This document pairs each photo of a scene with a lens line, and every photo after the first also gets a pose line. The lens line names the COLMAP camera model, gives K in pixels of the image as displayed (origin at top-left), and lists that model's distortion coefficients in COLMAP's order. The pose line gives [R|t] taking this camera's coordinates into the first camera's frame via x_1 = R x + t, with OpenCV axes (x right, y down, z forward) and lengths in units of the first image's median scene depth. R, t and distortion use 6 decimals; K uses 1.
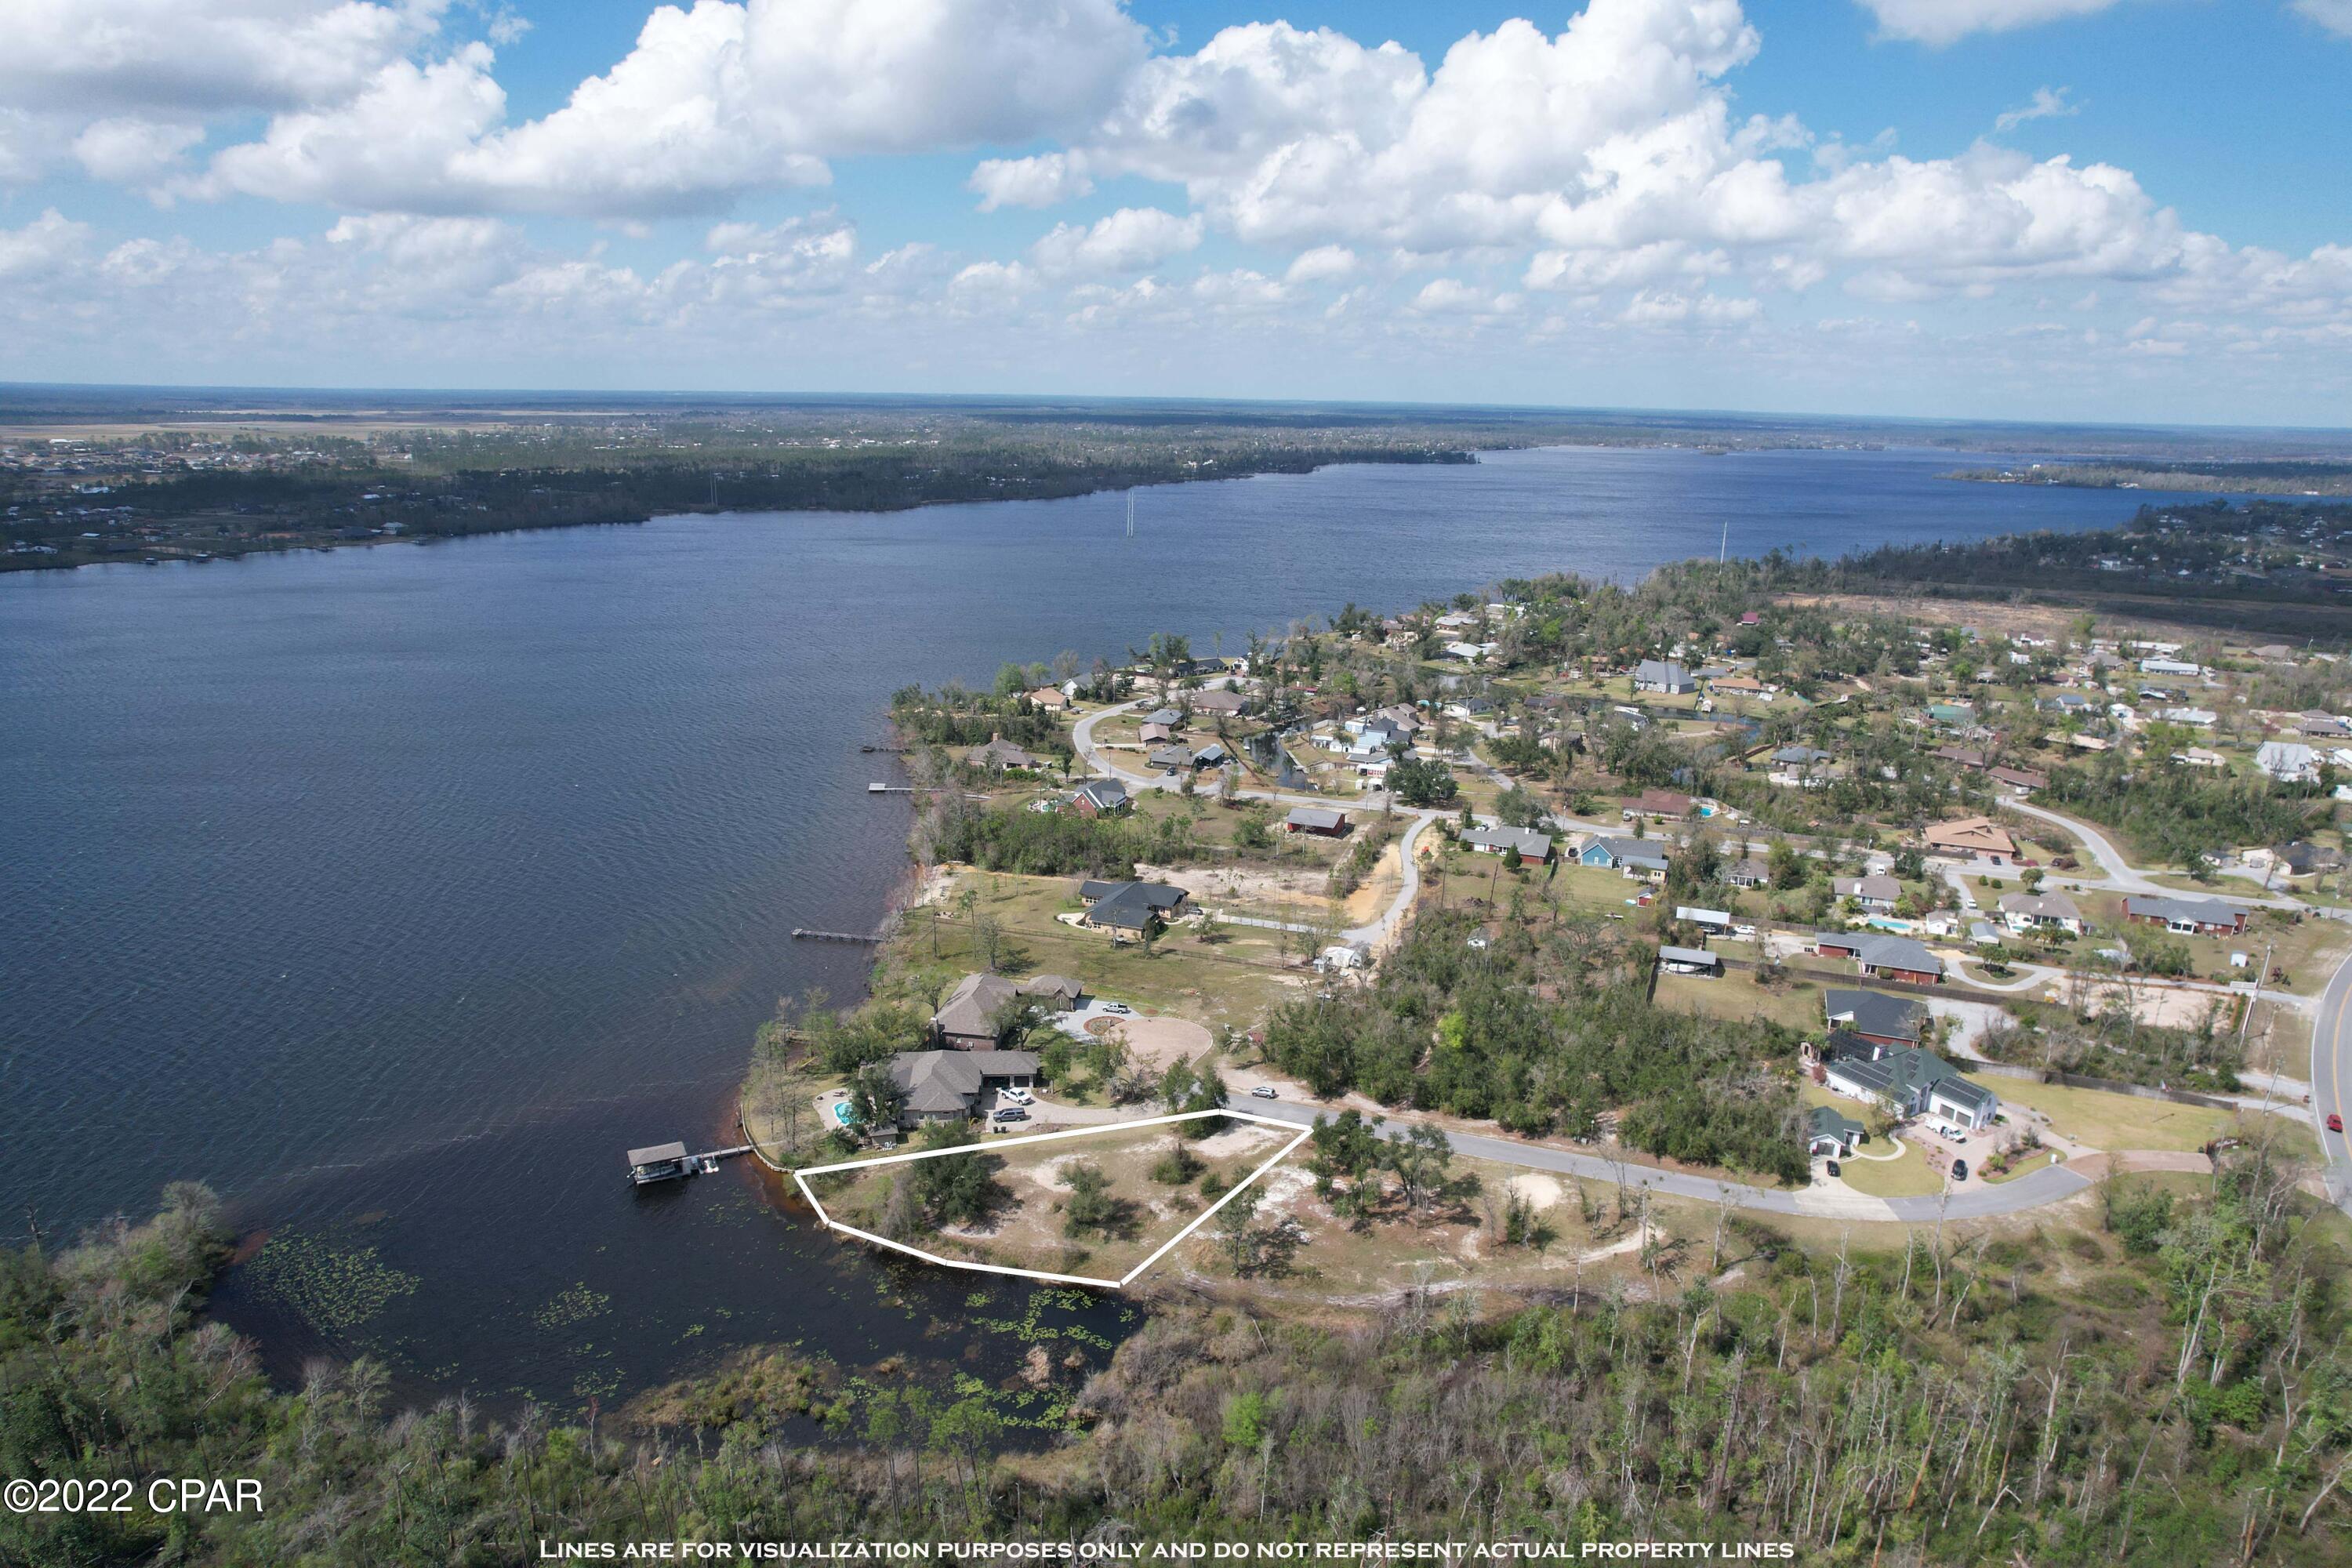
lens RADIAL K [[1504.0, 0, 1178.9], [0, 1504.0, 790.7], [0, 0, 1]] dist [-0.077224, 0.066983]
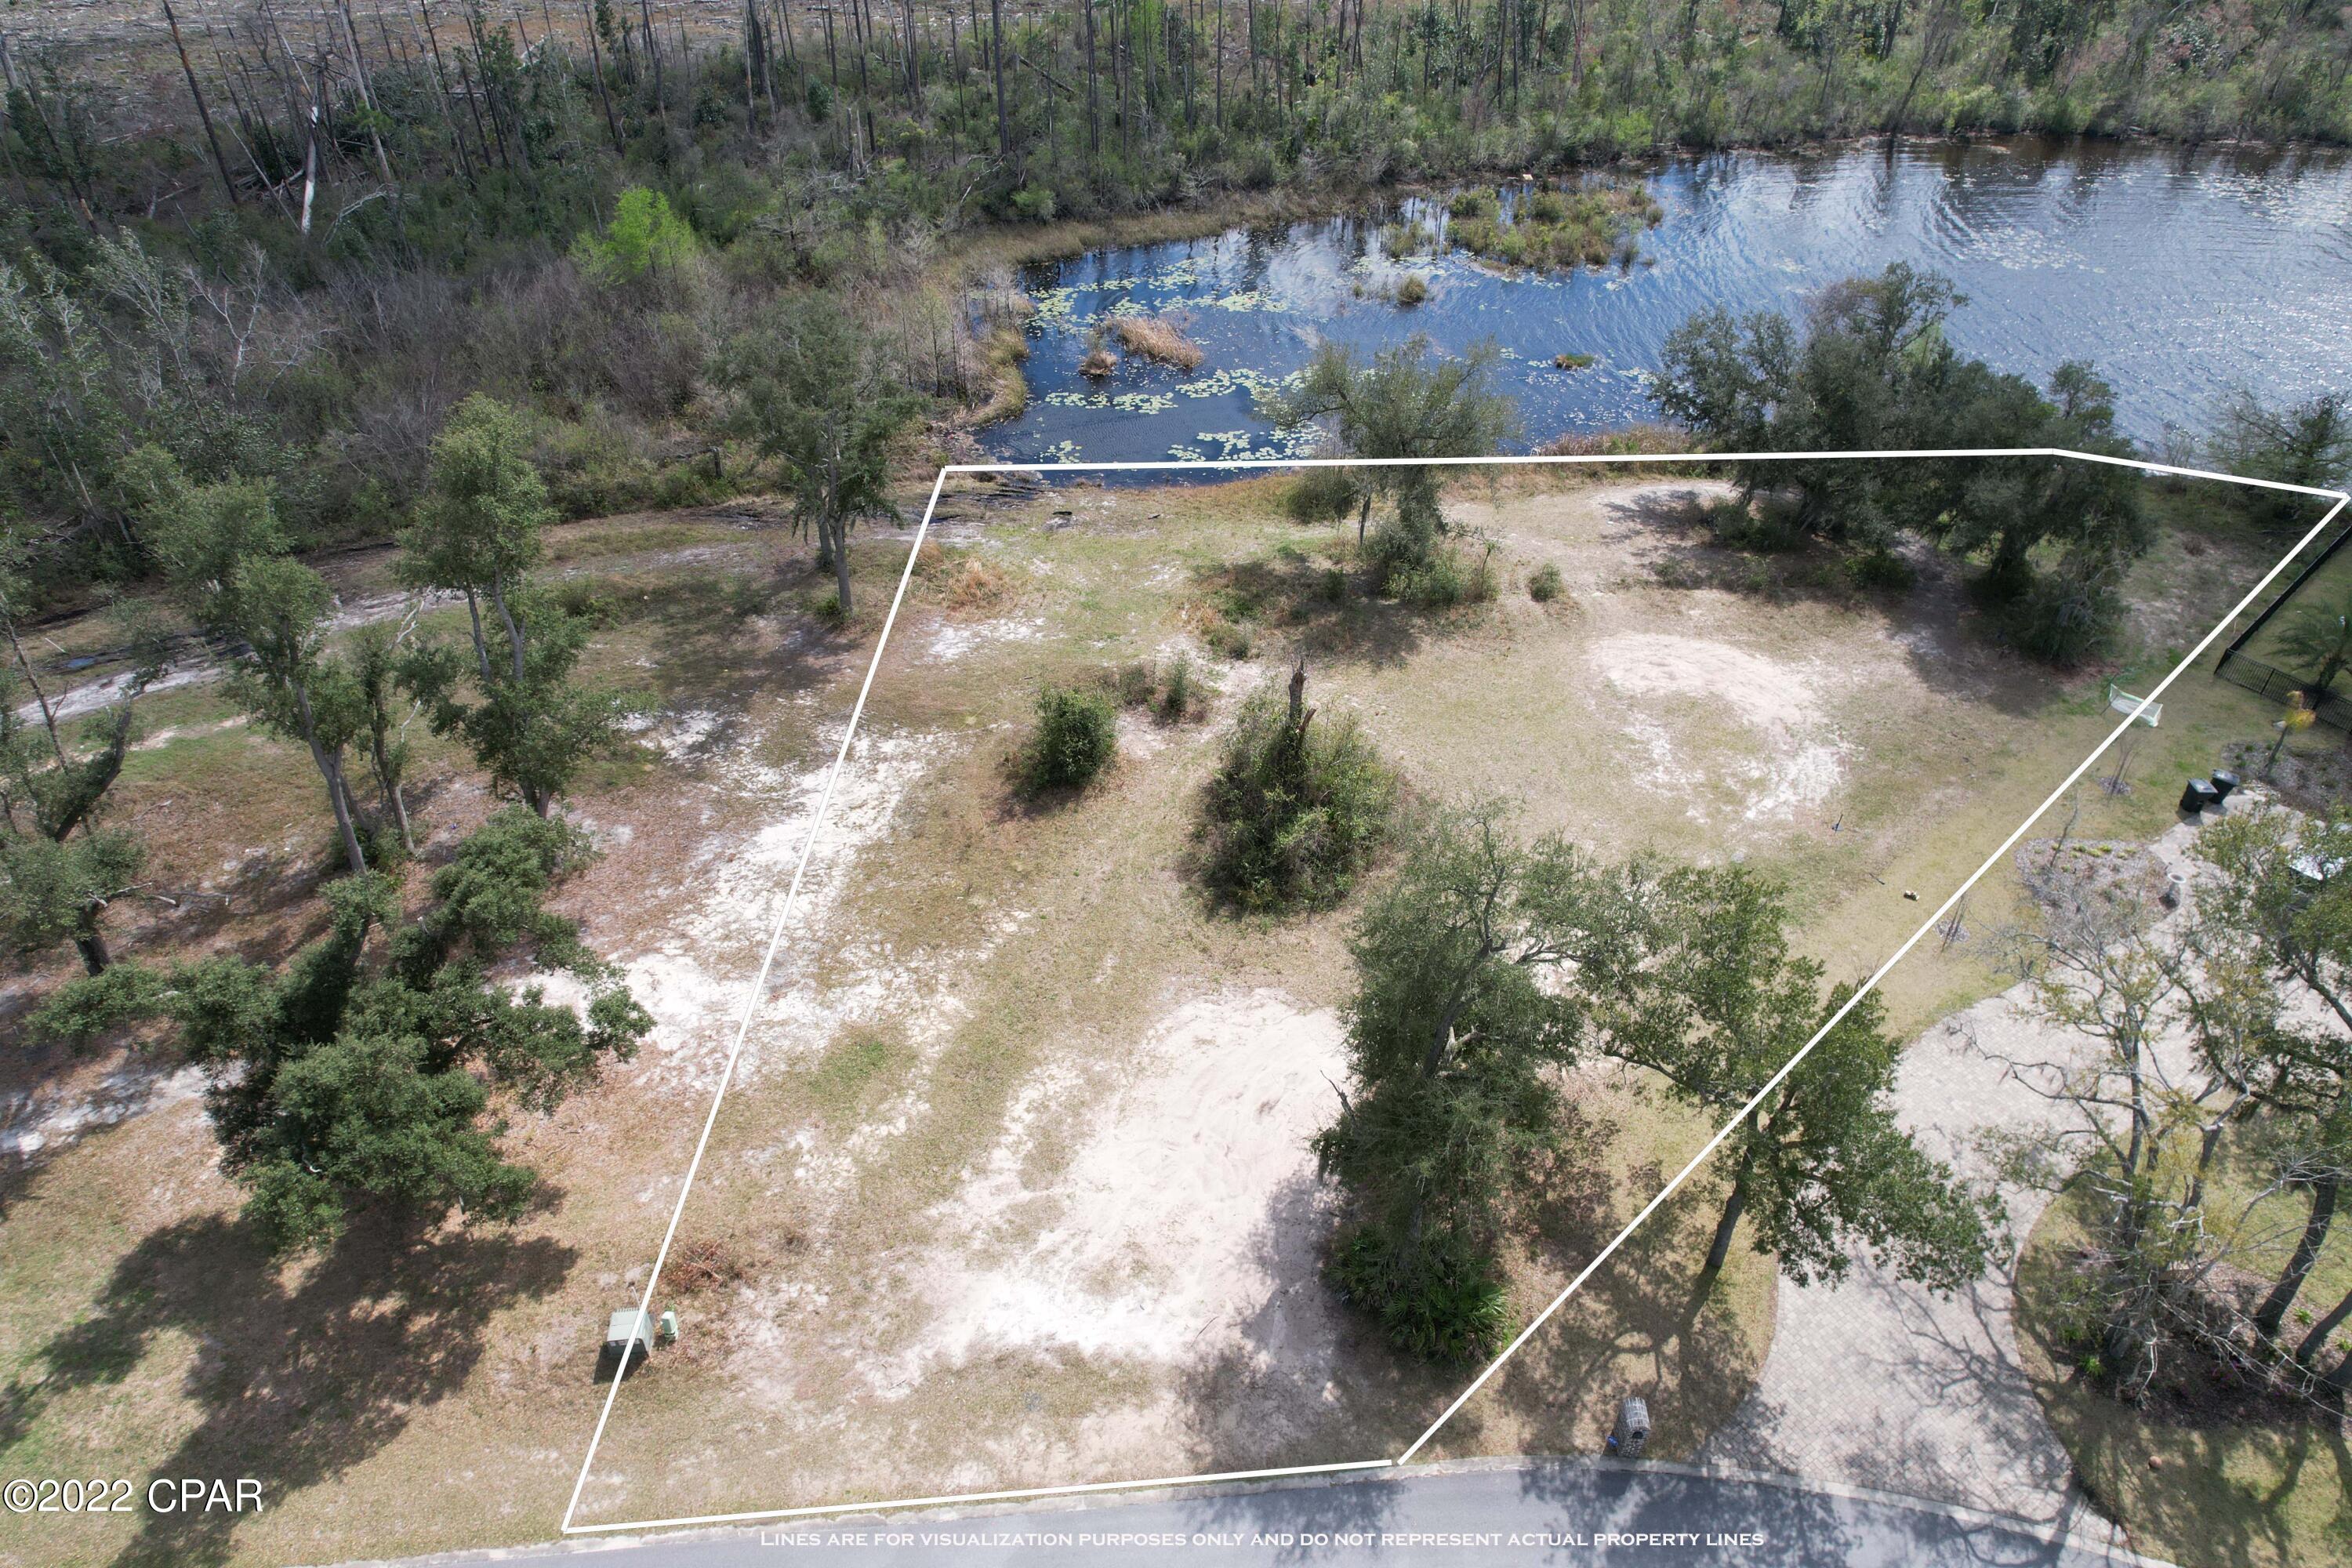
lens RADIAL K [[1504.0, 0, 1178.9], [0, 1504.0, 790.7], [0, 0, 1]] dist [-0.077224, 0.066983]
pose [[-0.889951, 0.260498, -0.374337, 0.057594], [-0.138021, 0.628477, 0.765485, 0.058103], [0.434669, 0.732911, -0.523359, 0.690726]]
